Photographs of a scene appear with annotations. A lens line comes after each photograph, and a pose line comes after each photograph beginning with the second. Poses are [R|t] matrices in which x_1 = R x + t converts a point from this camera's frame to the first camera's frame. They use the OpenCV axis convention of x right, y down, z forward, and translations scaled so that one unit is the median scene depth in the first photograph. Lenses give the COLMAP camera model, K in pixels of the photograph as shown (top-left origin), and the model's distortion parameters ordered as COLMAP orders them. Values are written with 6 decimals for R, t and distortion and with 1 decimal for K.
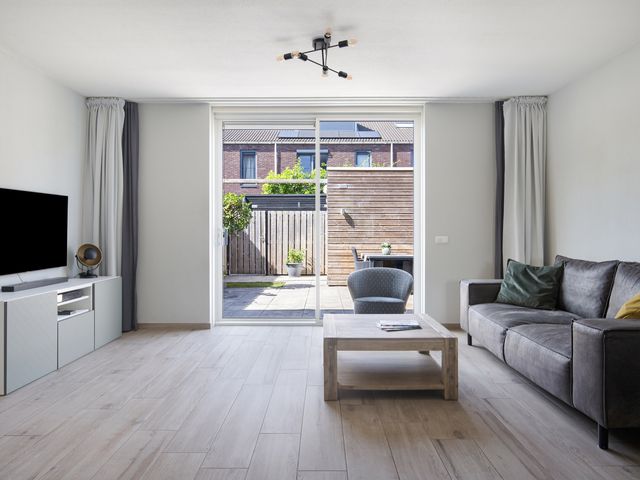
lens RADIAL K [[451.4, 0, 320.0], [0, 451.4, 240.0], [0, 0, 1]] dist [-0.006728, -0.000875]
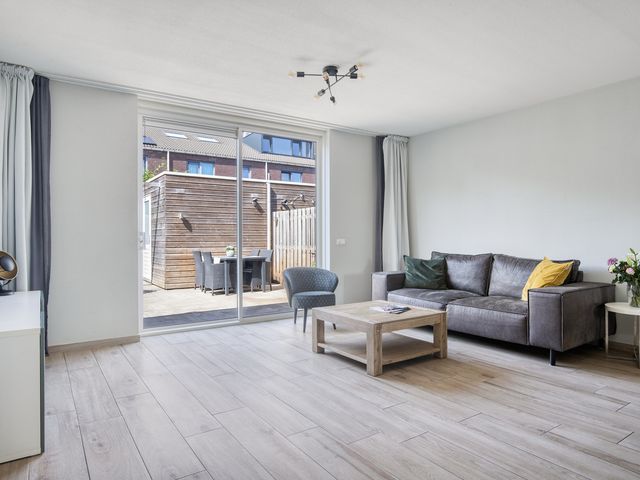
lens RADIAL K [[411.5, 0, 320.0], [0, 411.5, 240.0], [0, 0, 1]] dist [-0.009044, -0.003033]
pose [[0.825078, -0.005566, 0.564991, -0.230237], [0.010947, 0.999921, -0.006136, 0.000558], [-0.564912, 0.011248, 0.825074, 0.059249]]
